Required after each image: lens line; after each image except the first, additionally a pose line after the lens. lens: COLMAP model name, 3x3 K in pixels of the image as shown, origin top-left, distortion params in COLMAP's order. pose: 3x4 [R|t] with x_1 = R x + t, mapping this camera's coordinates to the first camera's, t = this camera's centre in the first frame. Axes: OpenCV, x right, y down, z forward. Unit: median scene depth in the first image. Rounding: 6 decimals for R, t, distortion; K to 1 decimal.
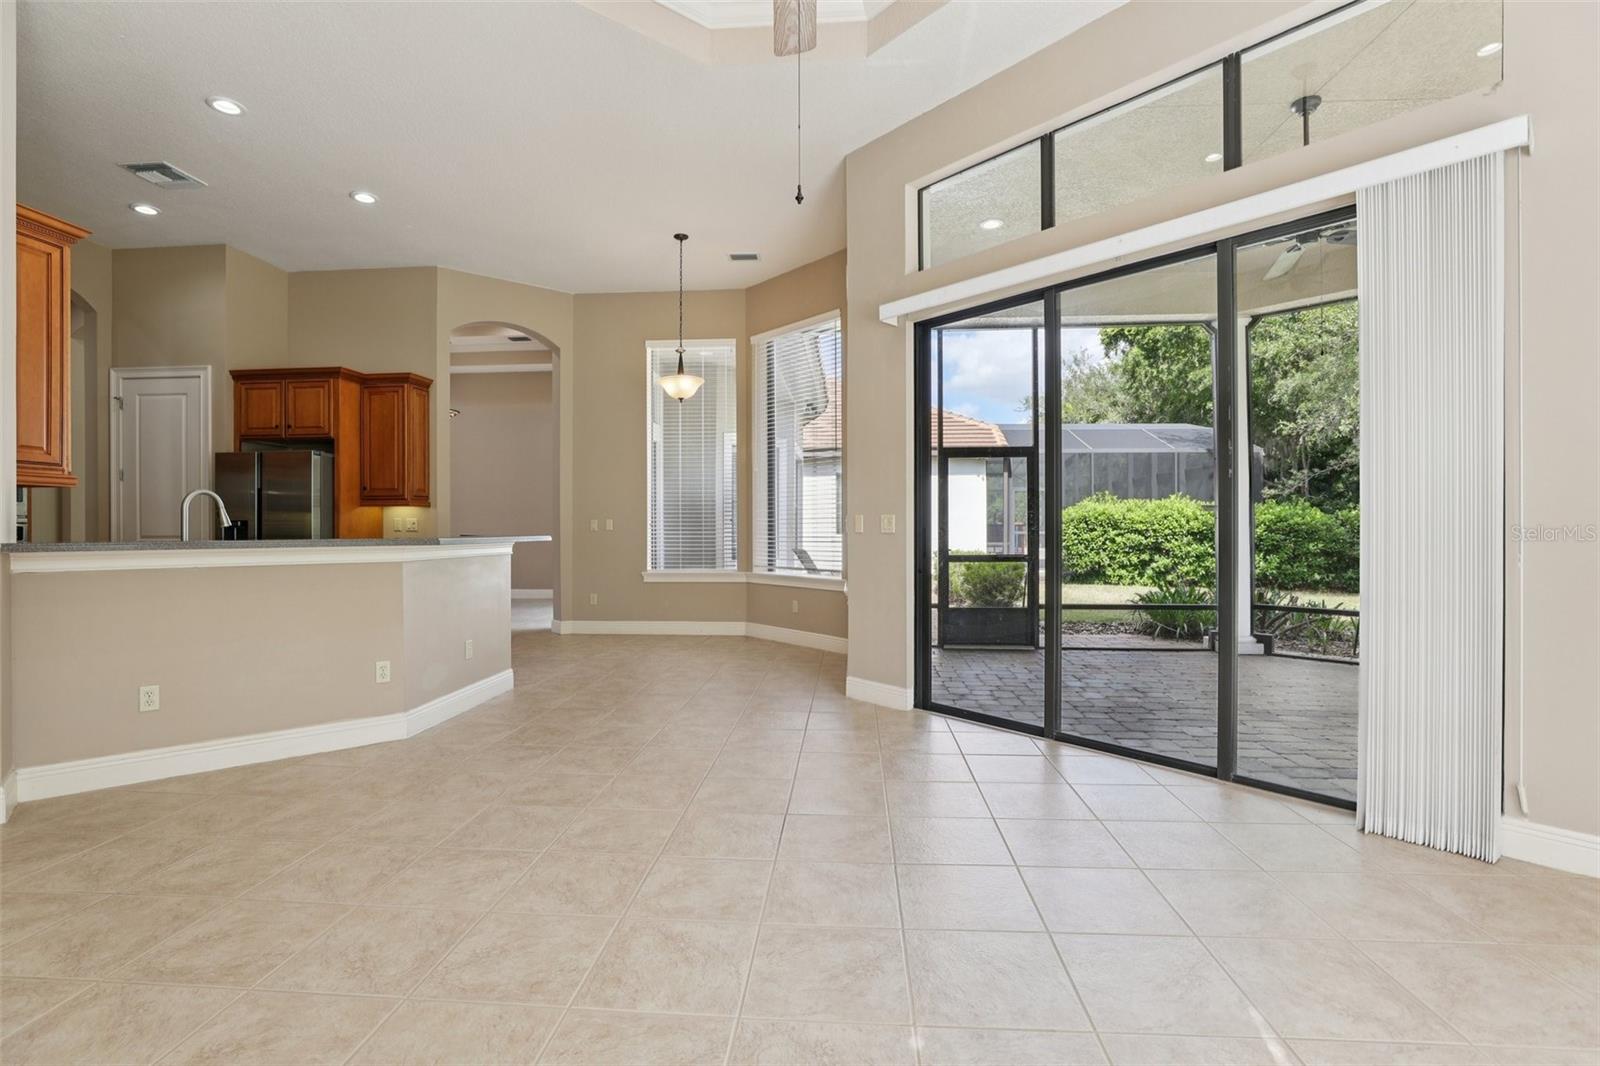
lens RADIAL K [[742.5, 0, 799.6], [0, 742.5, 526.5], [0, 0, 1]] dist [-0.026169, 0.000497]
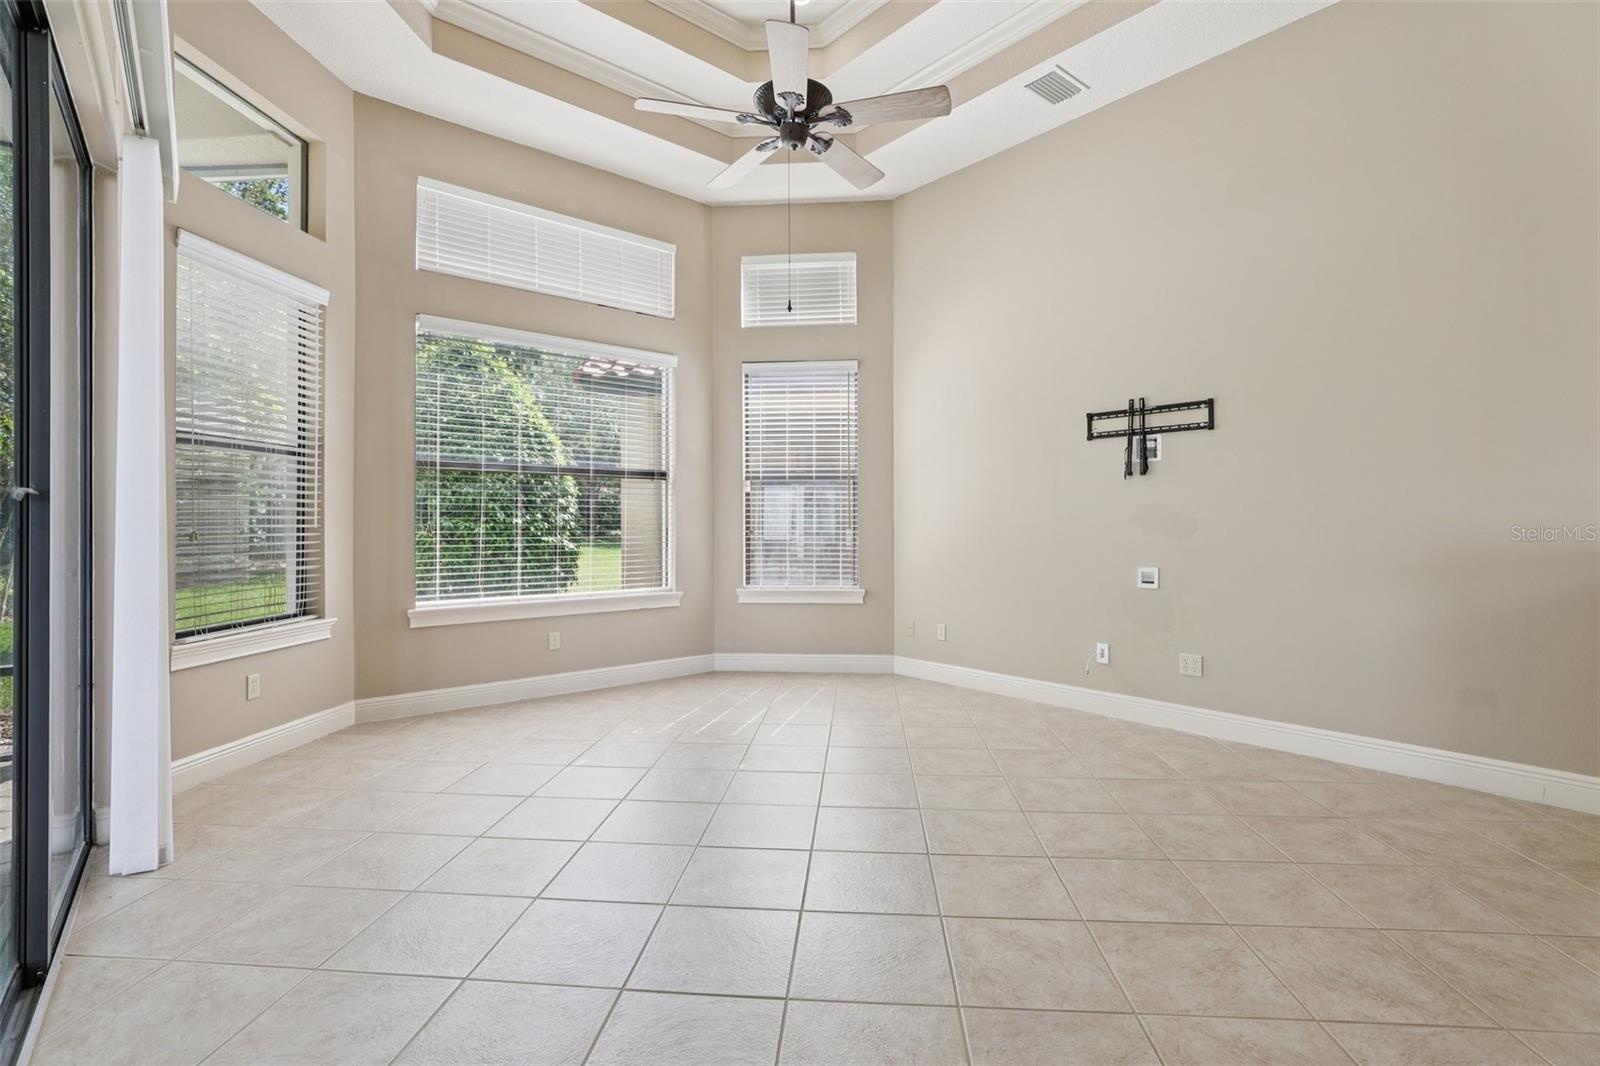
lens RADIAL K [[742.5, 0, 799.6], [0, 742.5, 526.5], [0, 0, 1]] dist [-0.026169, 0.000497]
pose [[-0.999952, 0.004445, 0.008711, -0.028742], [0.004470, 0.999986, 0.002853, -0.000509], [-0.008698, 0.002892, -0.999958, 2.284051]]
